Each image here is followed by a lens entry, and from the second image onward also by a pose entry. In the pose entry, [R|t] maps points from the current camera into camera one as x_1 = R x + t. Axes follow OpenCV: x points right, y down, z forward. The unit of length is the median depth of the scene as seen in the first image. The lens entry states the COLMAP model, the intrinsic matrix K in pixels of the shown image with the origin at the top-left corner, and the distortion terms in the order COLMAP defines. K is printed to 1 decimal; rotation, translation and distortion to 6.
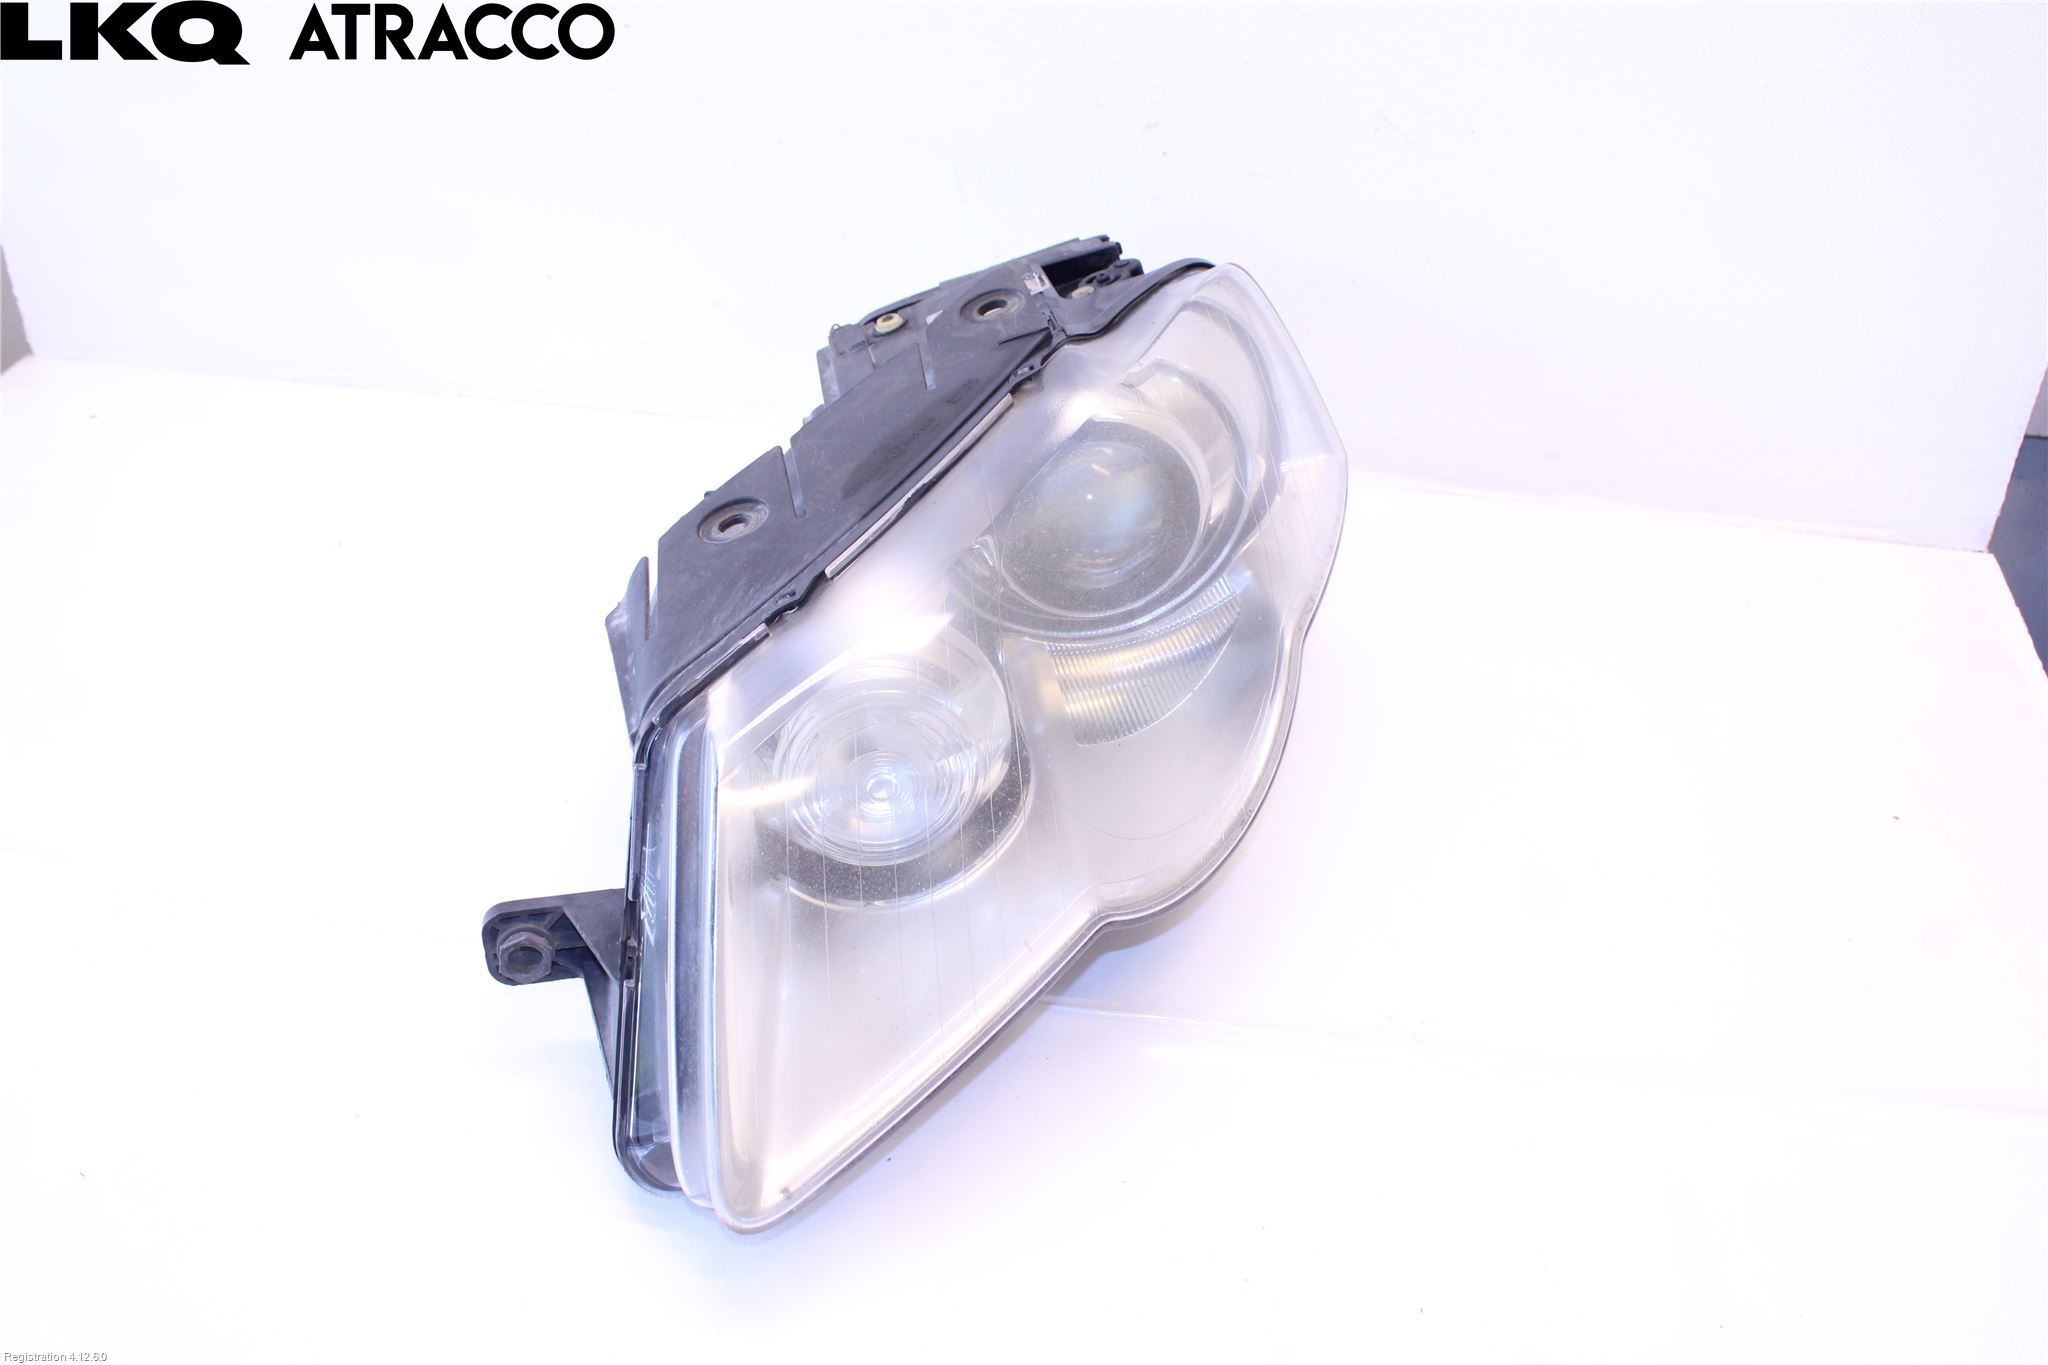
lens RADIAL K [[2028.8, 0, 998.2], [0, 2028.8, 681.8], [0, 0, 1]] dist [-0.202795, 0.329152]
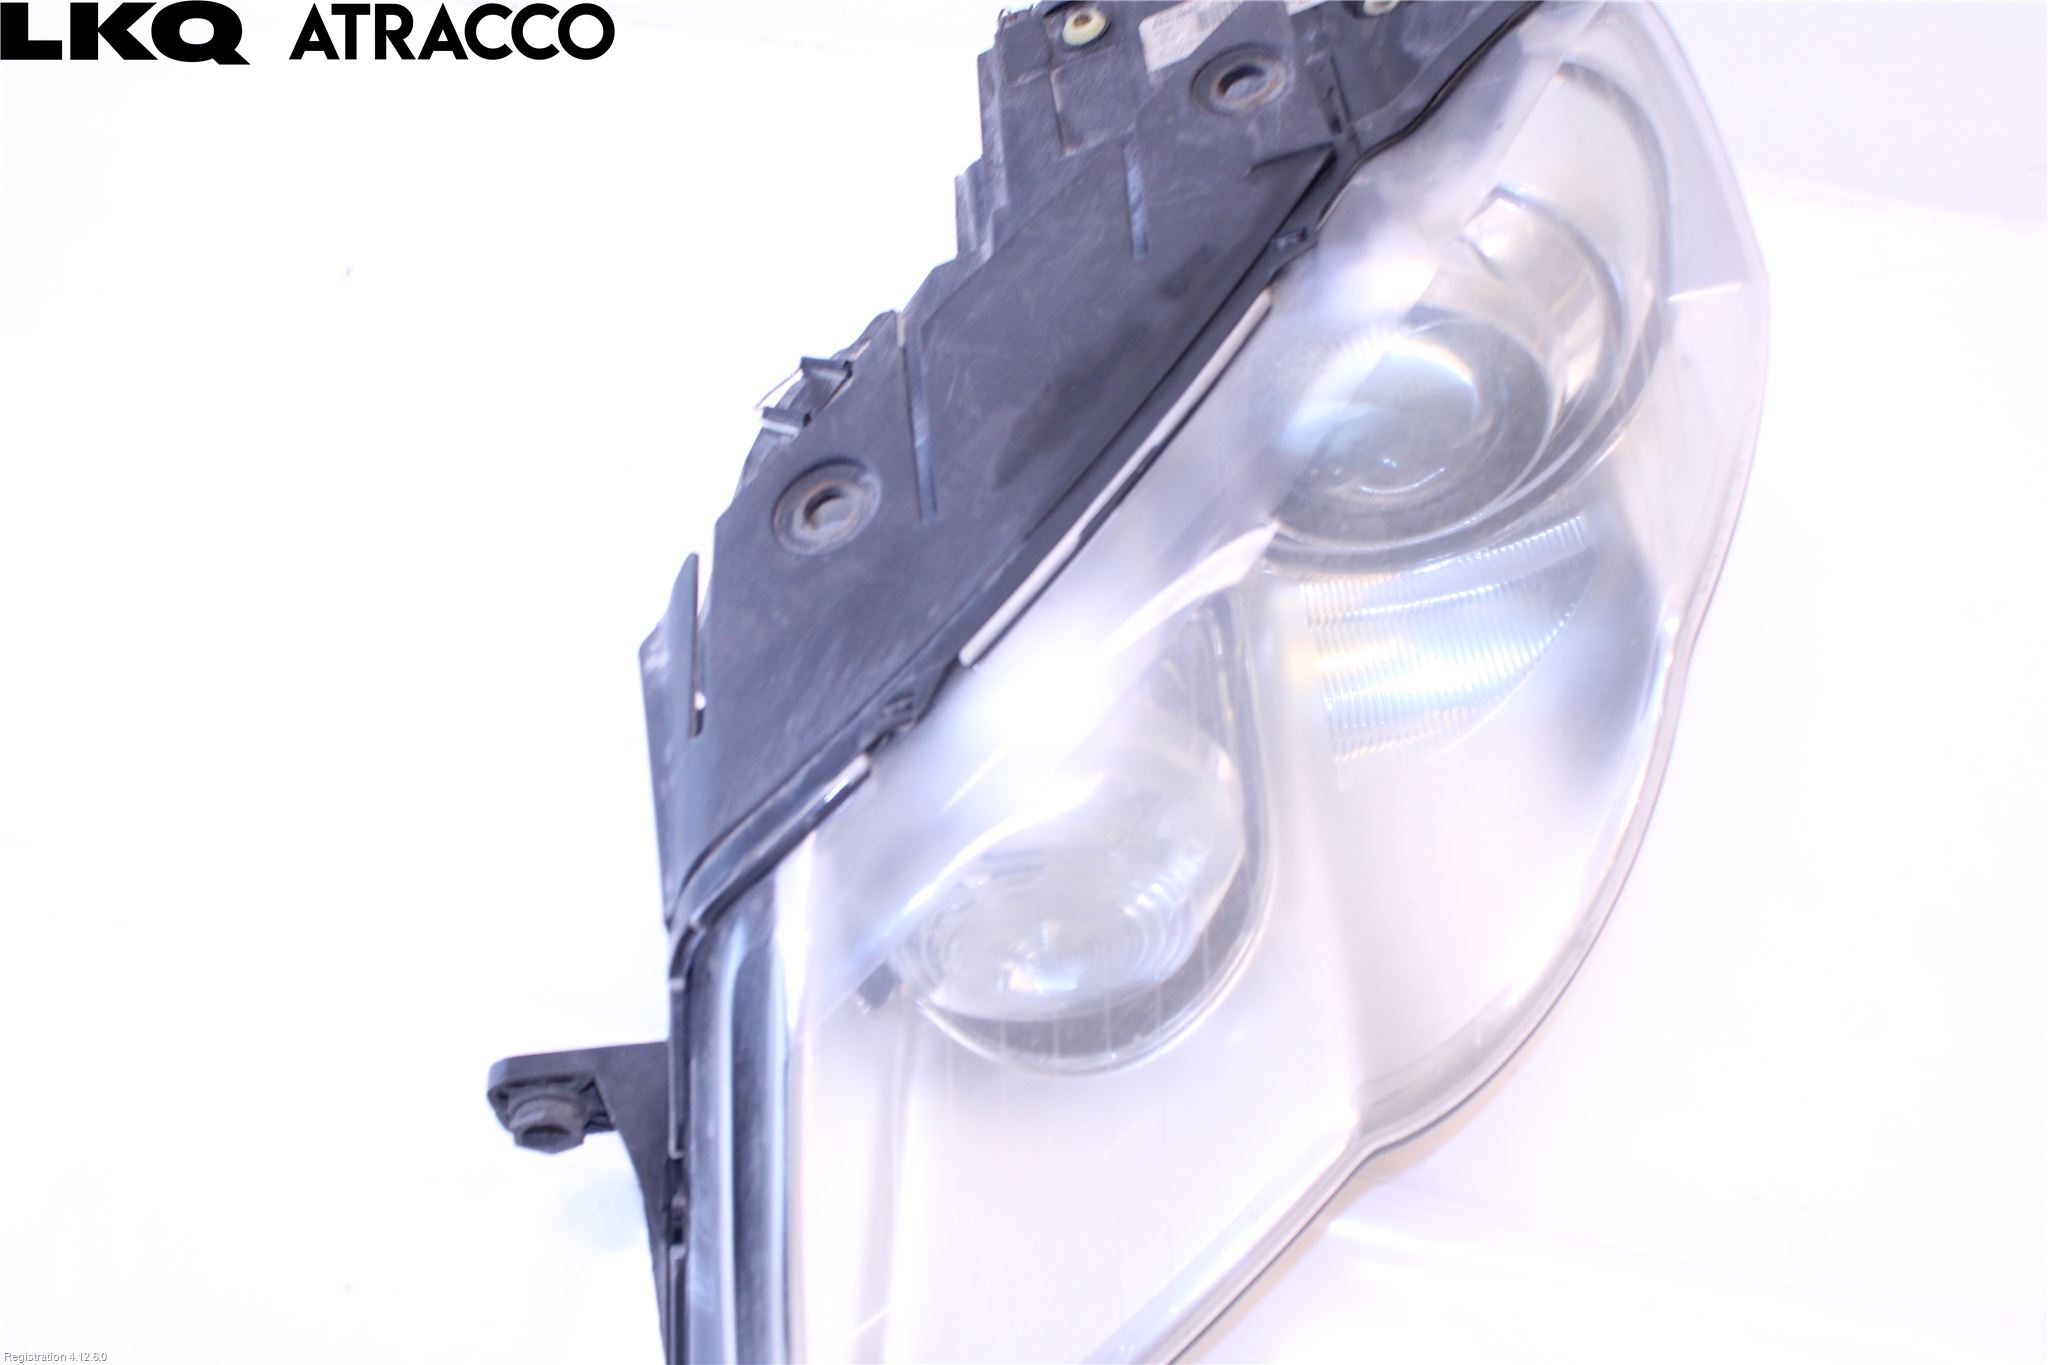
lens RADIAL K [[2028.8, 0, 998.2], [0, 2028.8, 681.8], [0, 0, 1]] dist [-0.202795, 0.329152]
pose [[0.994236, 0.042244, -0.098536, -0.010760], [-0.005186, 0.936969, 0.349375, -0.258476], [0.107084, -0.346850, 0.931787, 0.393954]]
